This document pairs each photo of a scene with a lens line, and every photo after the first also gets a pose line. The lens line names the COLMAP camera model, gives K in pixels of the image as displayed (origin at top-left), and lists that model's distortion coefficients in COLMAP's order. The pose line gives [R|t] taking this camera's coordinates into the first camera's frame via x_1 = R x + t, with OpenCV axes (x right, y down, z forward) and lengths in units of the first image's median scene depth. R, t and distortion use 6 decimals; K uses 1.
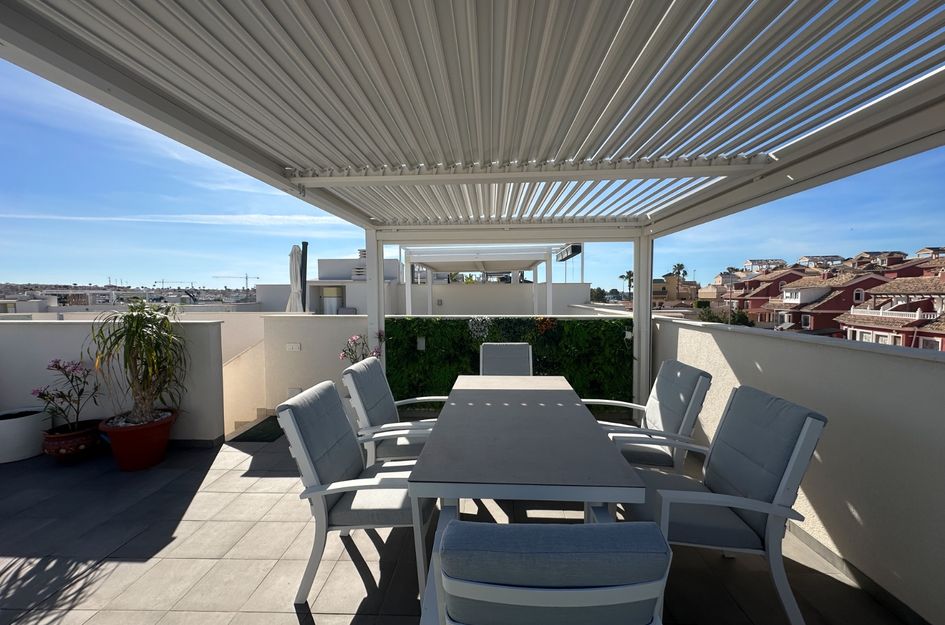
lens RADIAL K [[374.9, 0, 479.3], [0, 374.9, 311.2], [0, 0, 1]] dist [-0.000397, -0.000279]
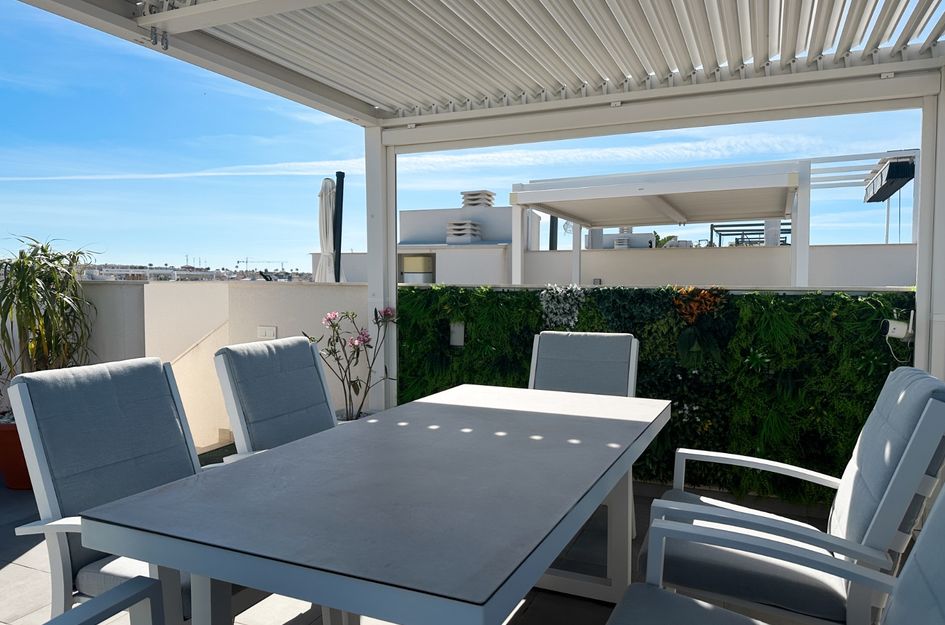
lens RADIAL K [[667.9, 0, 473.9], [0, 667.9, 313.4], [0, 0, 1]] dist [0.041044, -0.043598]
pose [[0.930585, 0.026957, -0.365082, 0.223550], [-0.027092, 0.999622, 0.004753, 0.052855], [0.365072, 0.005468, 0.930963, 0.115932]]
